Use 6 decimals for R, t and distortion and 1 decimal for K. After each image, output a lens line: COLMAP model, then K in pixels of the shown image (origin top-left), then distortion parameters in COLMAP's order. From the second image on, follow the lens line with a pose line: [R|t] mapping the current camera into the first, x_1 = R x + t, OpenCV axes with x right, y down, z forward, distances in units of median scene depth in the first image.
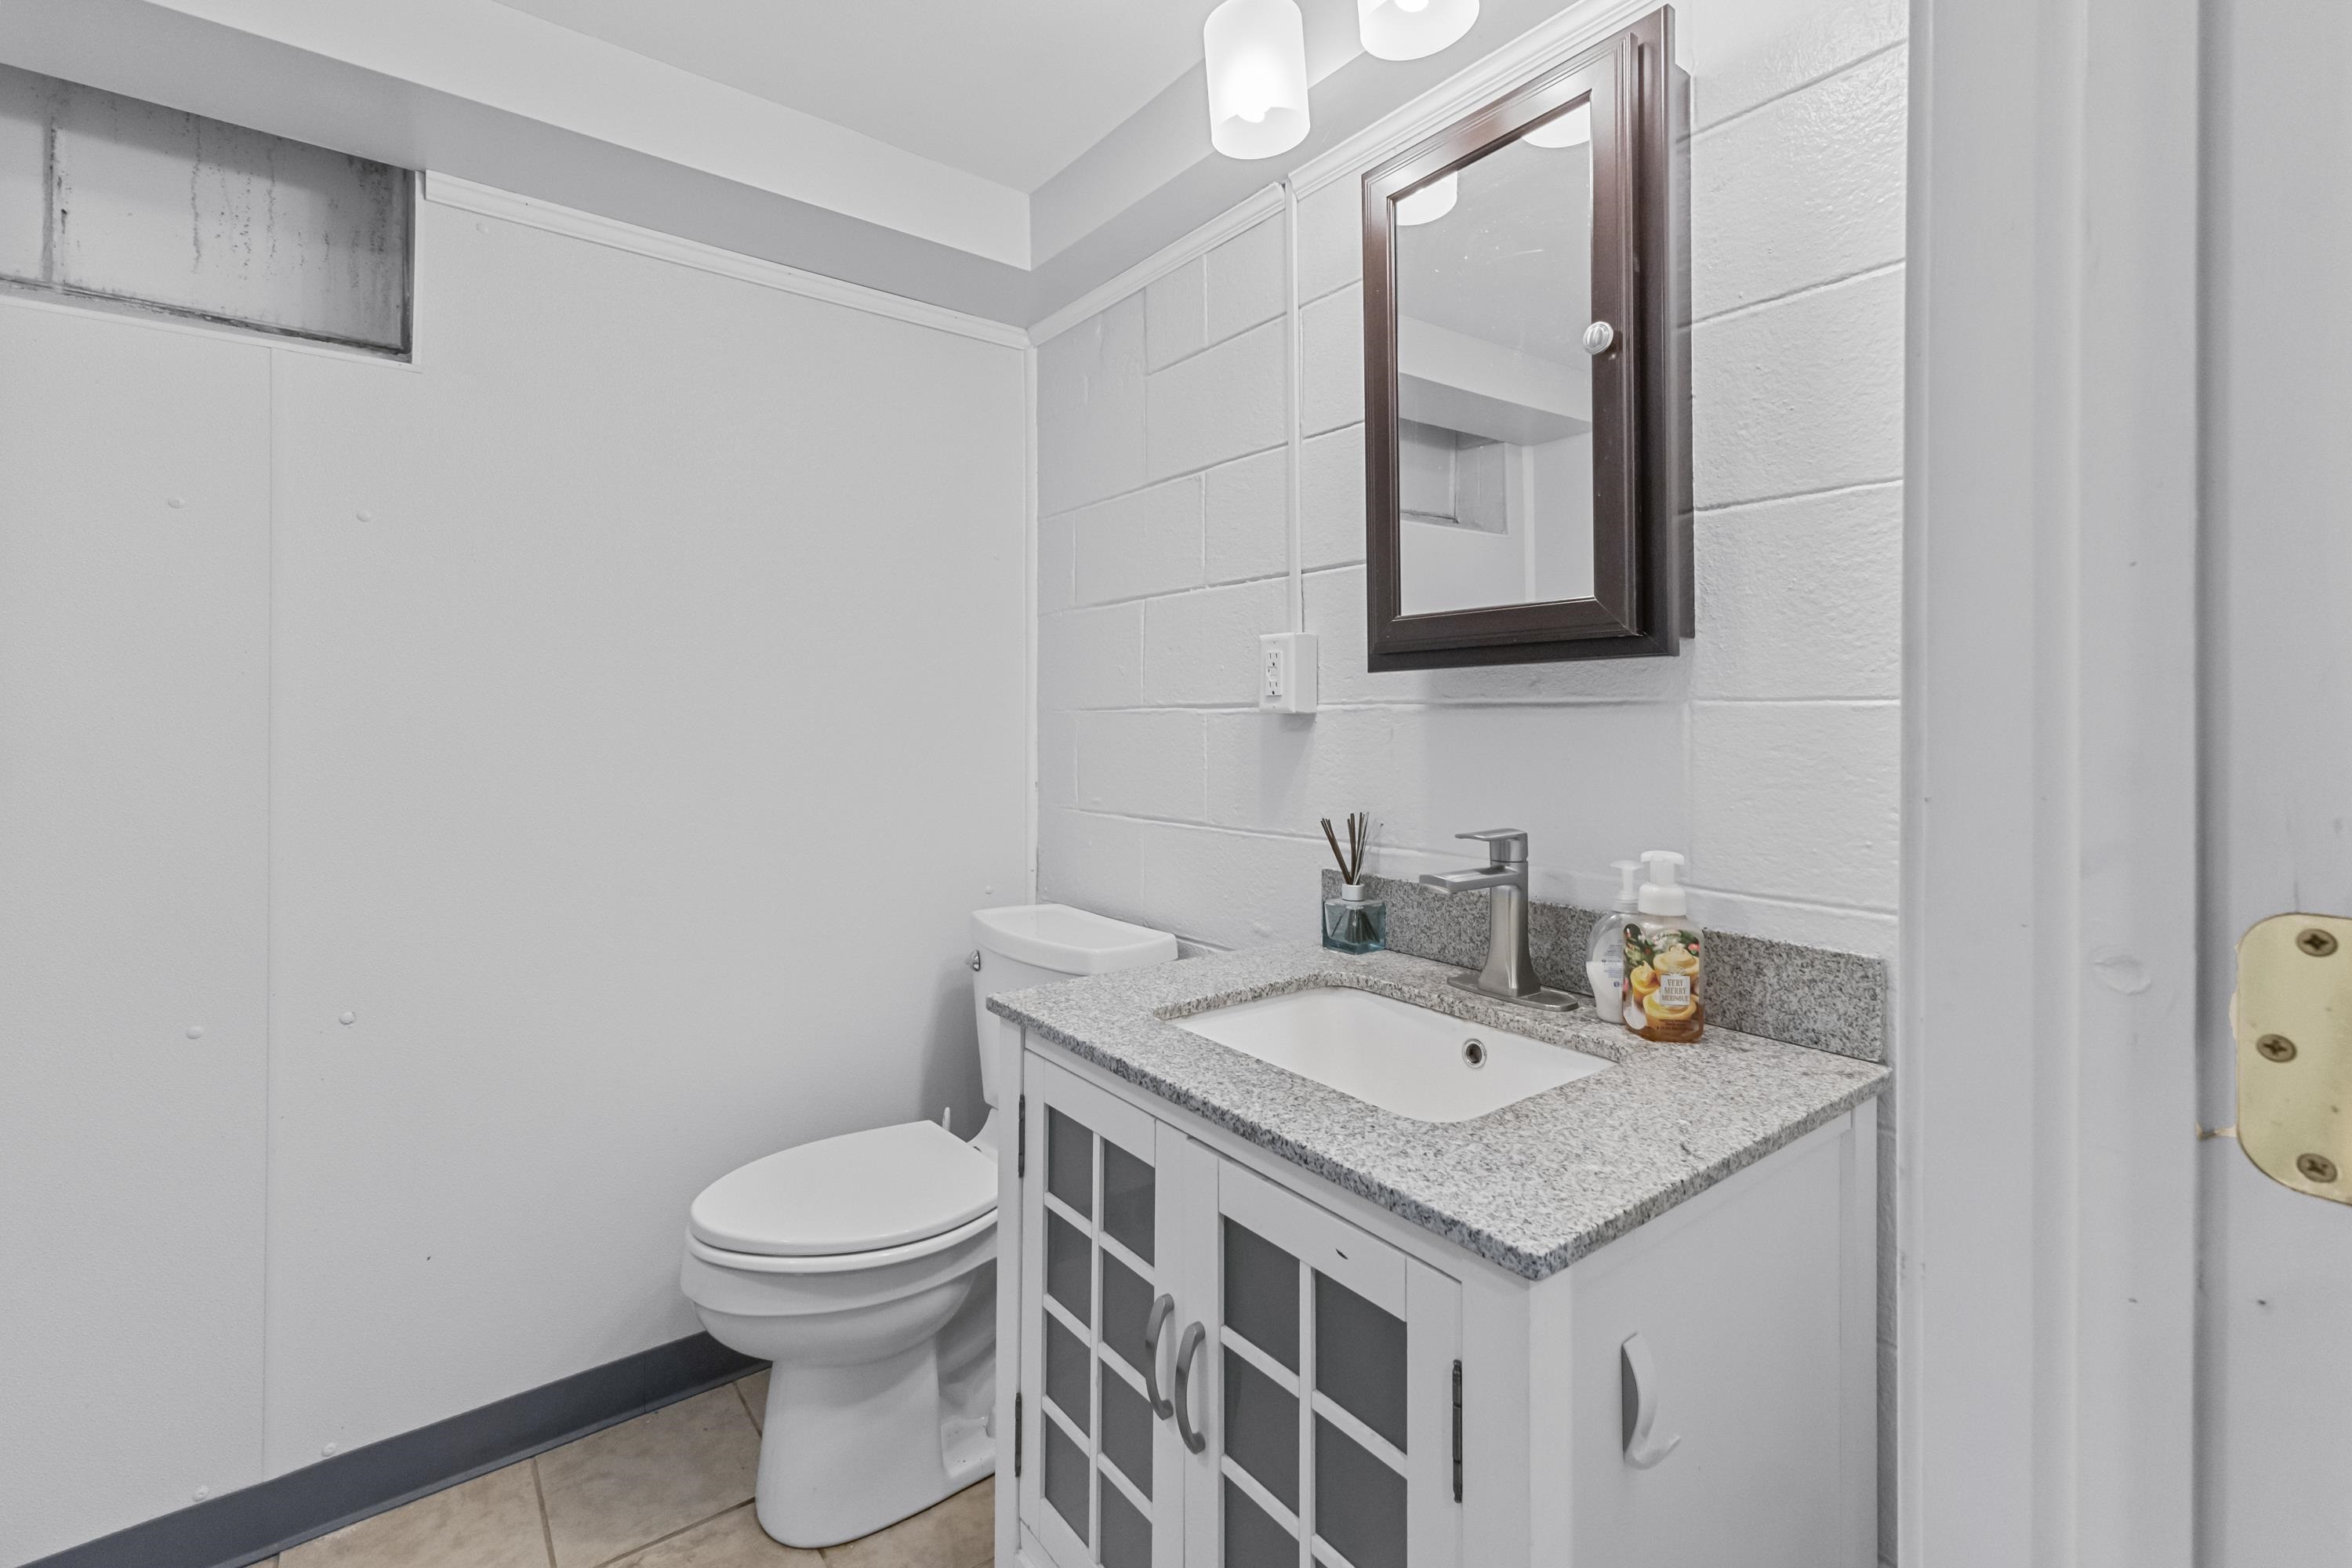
lens RADIAL K [[1009.9, 0, 1153.8], [0, 1009.9, 704.6], [0, 0, 1]] dist [0.004998, -0.000928]
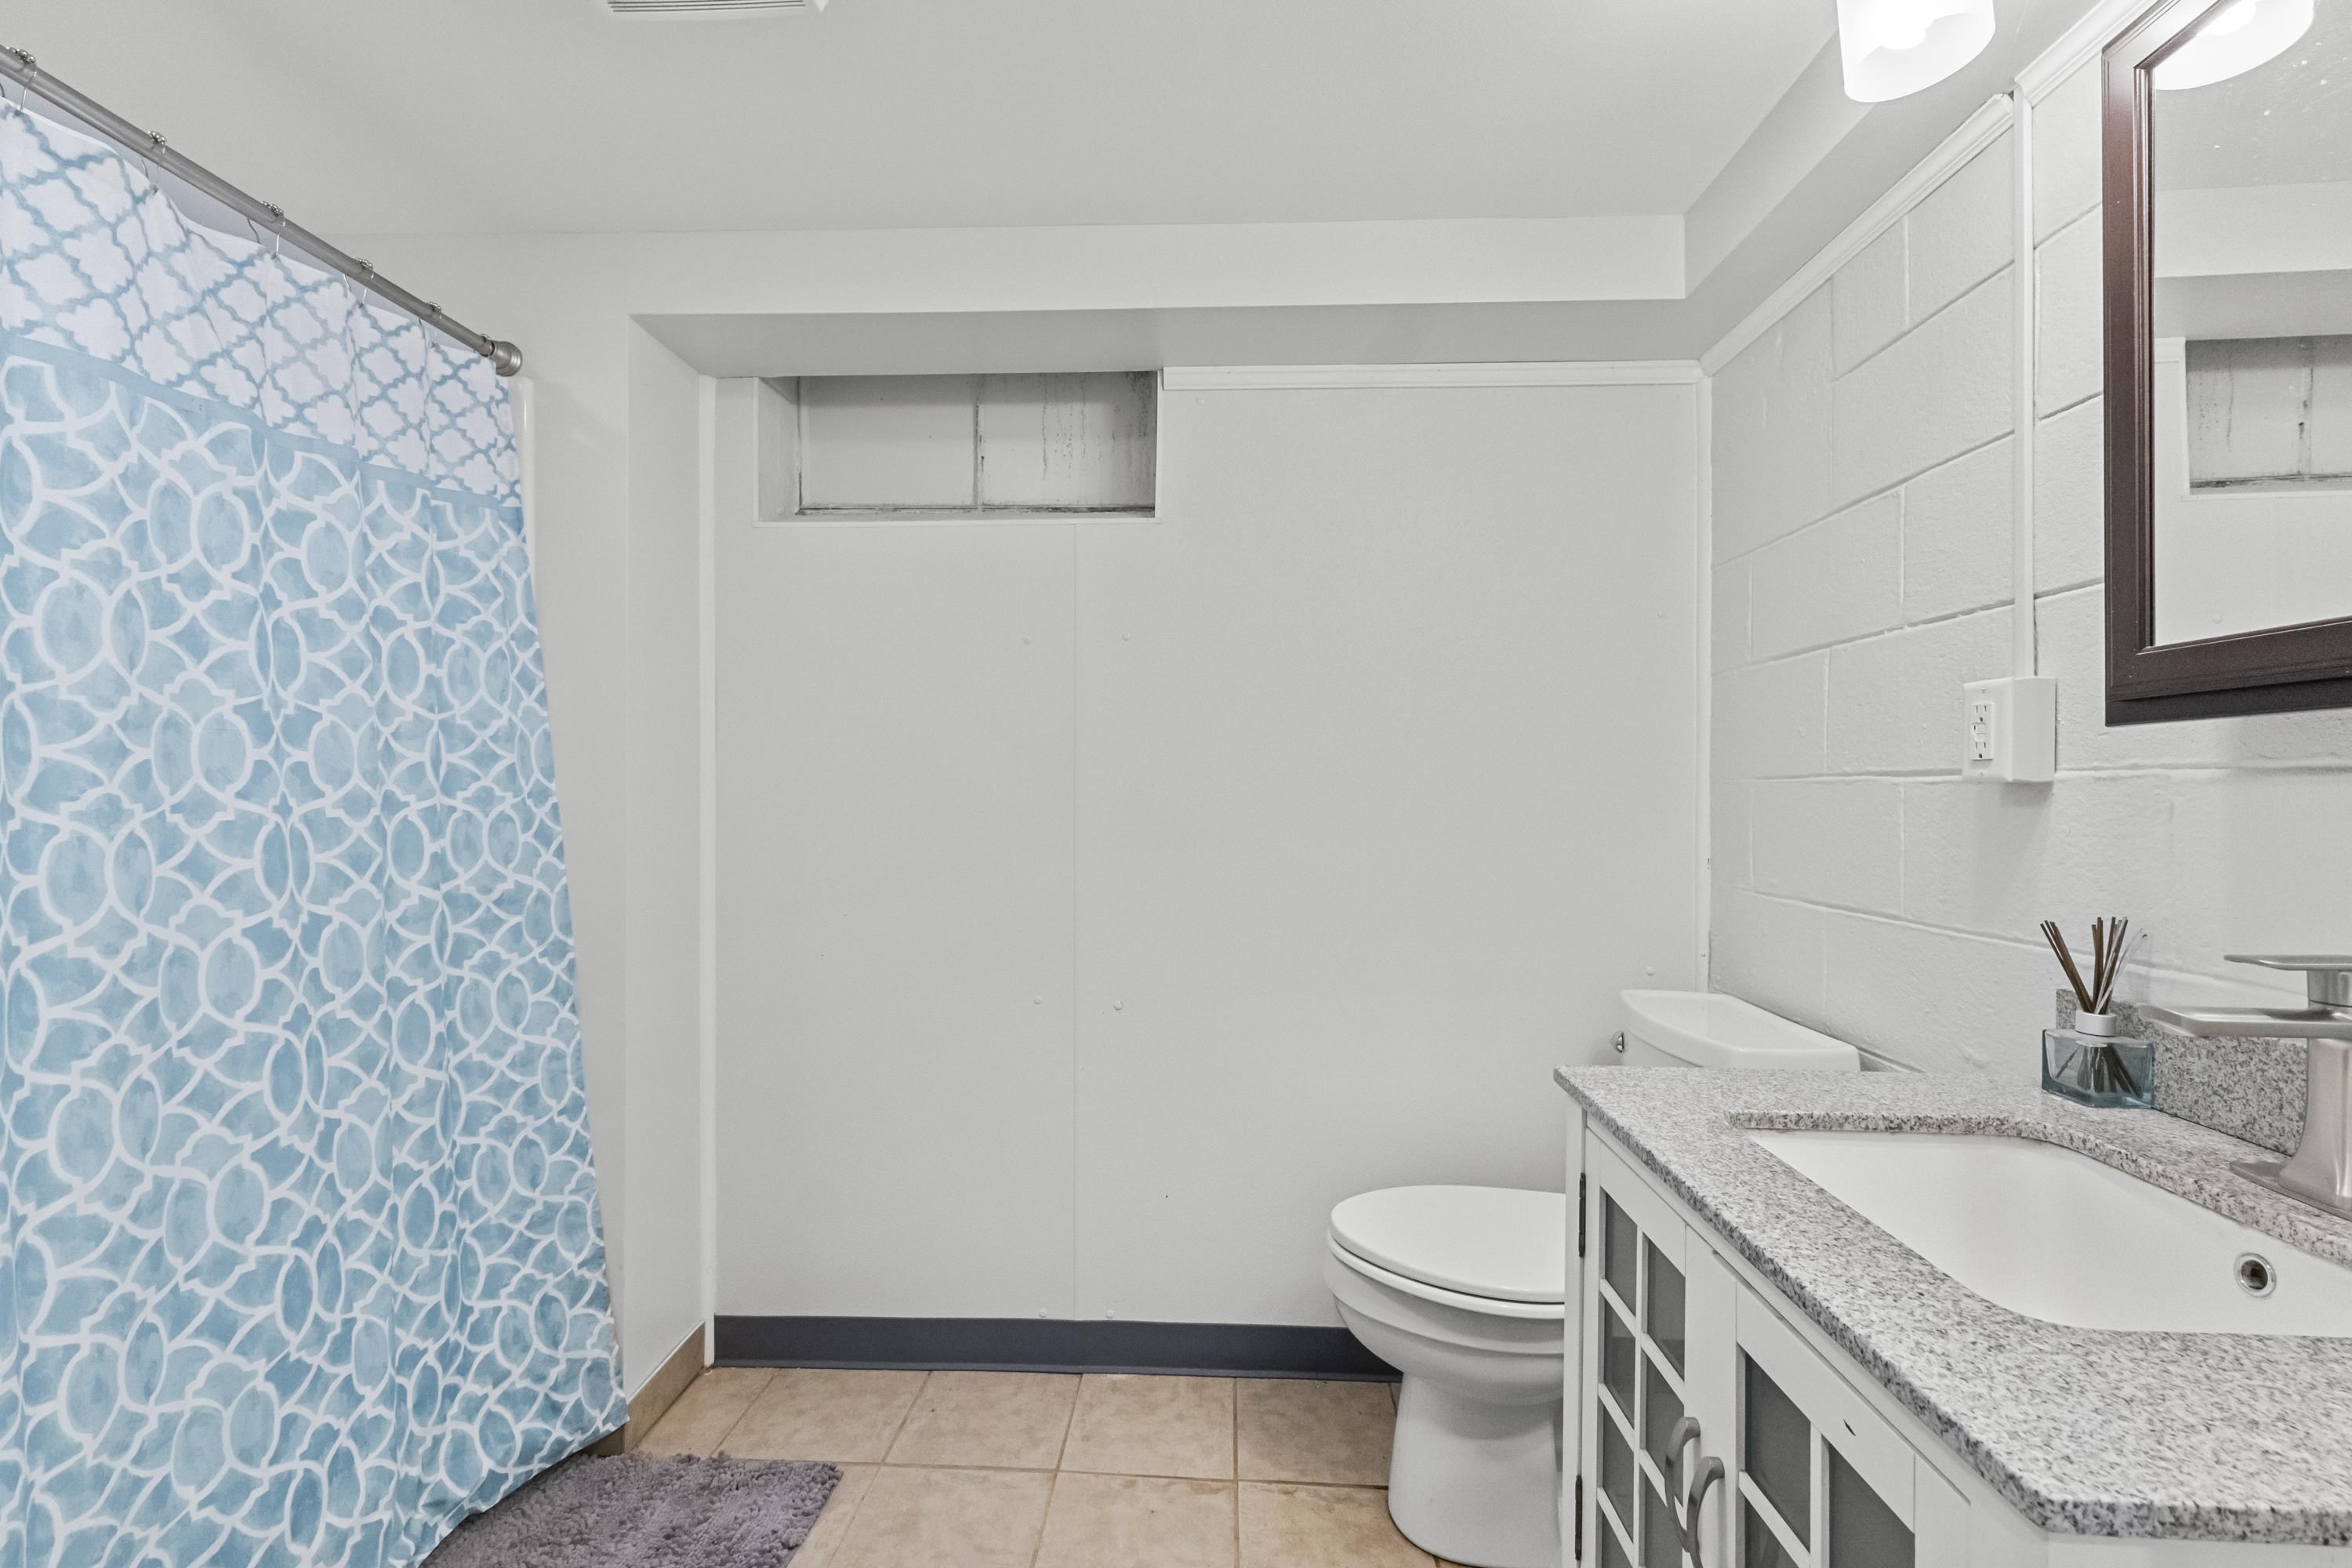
lens RADIAL K [[1009.9, 0, 1189.8], [0, 1009.9, 785.6], [0, 0, 1]] dist [0.004998, -0.000928]
pose [[0.774752, 0.001003, -0.632265, 0.153838], [0.005280, 0.999954, 0.008056, 0.001820], [0.632244, -0.009580, 0.774710, 0.006409]]
